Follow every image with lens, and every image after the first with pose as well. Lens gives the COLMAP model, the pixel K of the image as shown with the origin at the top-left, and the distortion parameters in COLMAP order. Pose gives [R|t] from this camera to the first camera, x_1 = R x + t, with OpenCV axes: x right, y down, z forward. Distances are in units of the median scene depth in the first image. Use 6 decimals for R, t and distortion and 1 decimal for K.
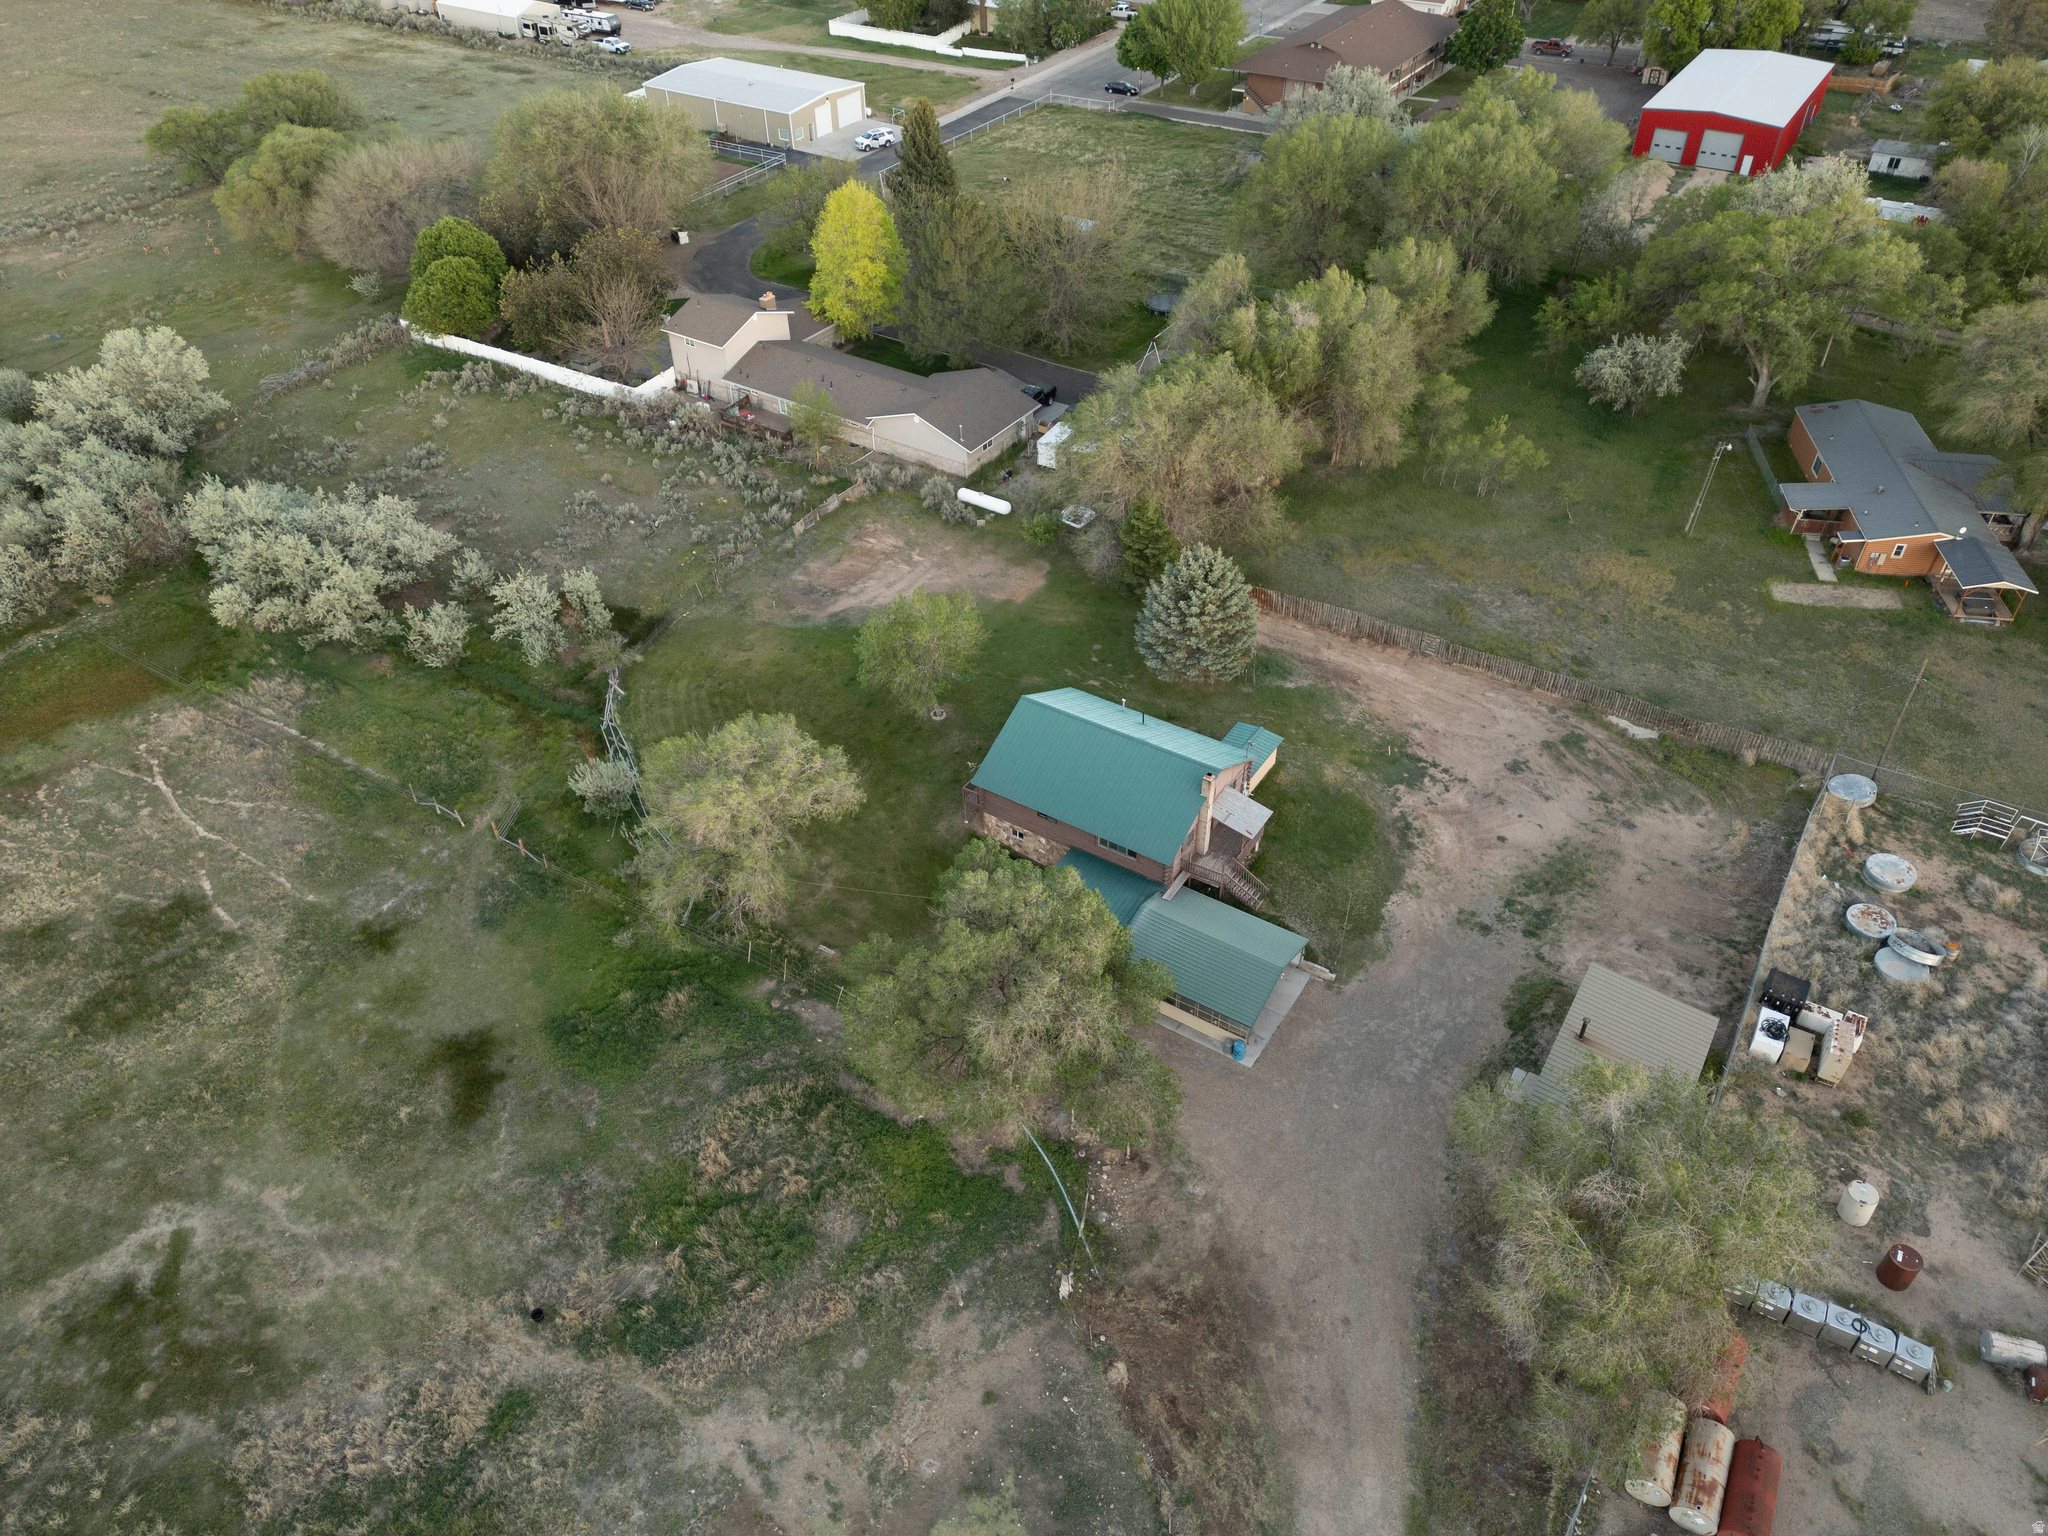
lens RADIAL K [[1422.2, 0, 1027.9], [0, 1422.2, 774.0], [0, 0, 1]] dist [0.074719, -0.069289]
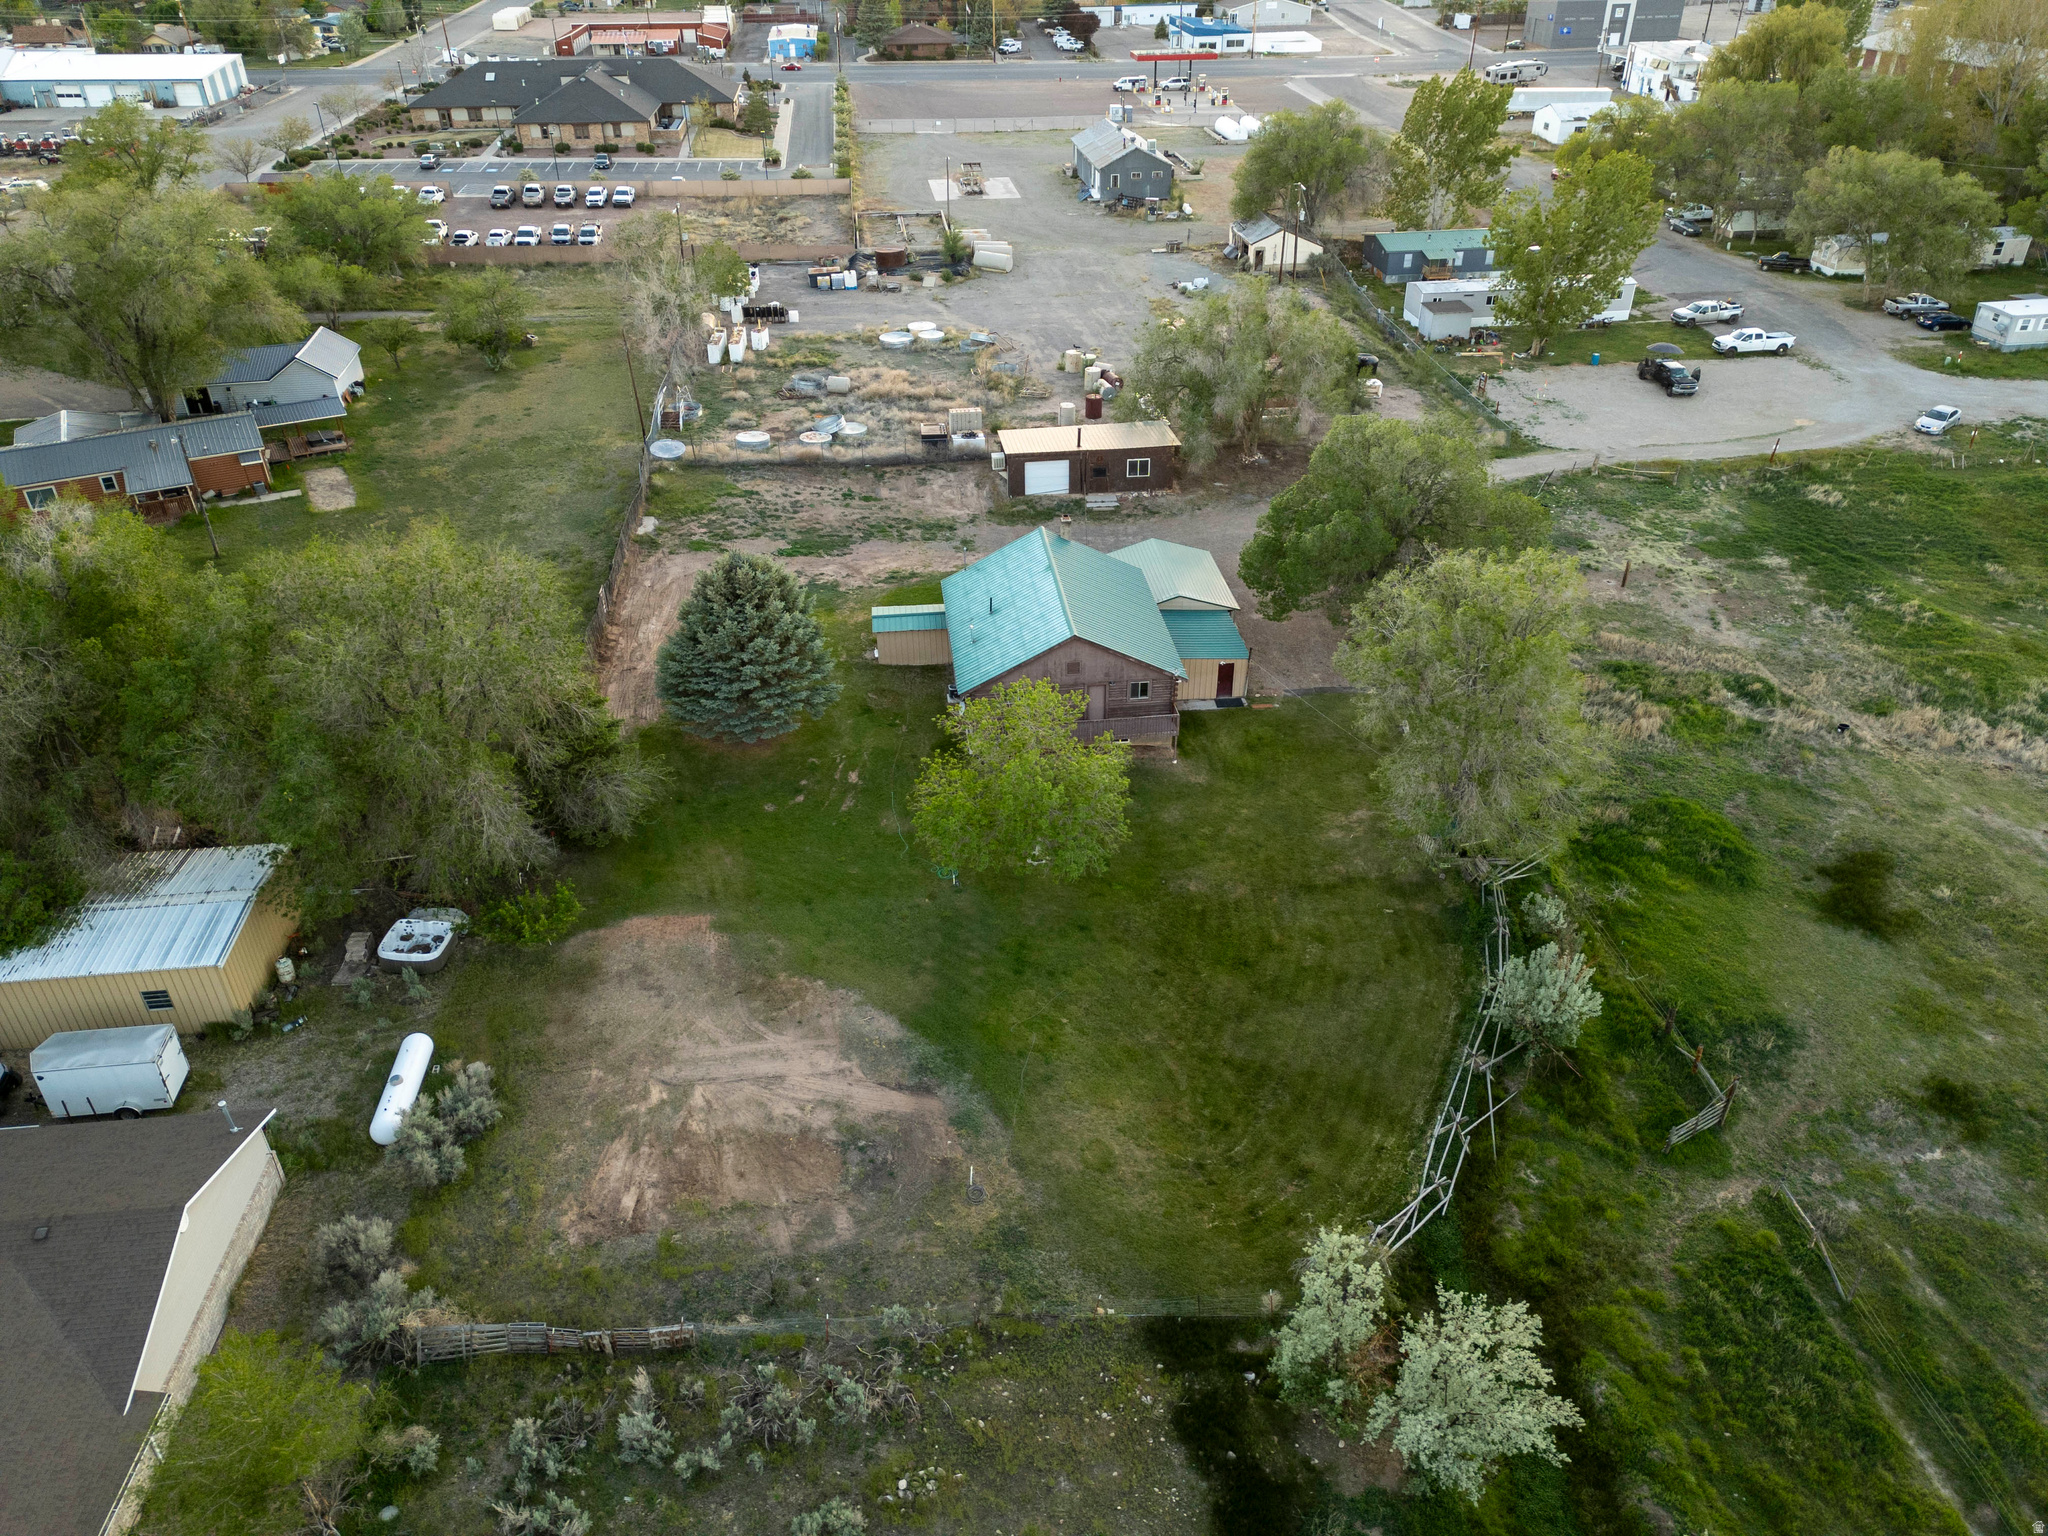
lens RADIAL K [[1422.2, 0, 1027.9], [0, 1422.2, 774.0], [0, 0, 1]] dist [0.074719, -0.069289]
pose [[-0.628800, -0.401266, 0.666030, -0.495603], [0.510523, 0.433023, 0.742871, -0.564851], [-0.586495, 0.807141, -0.067429, 1.028629]]
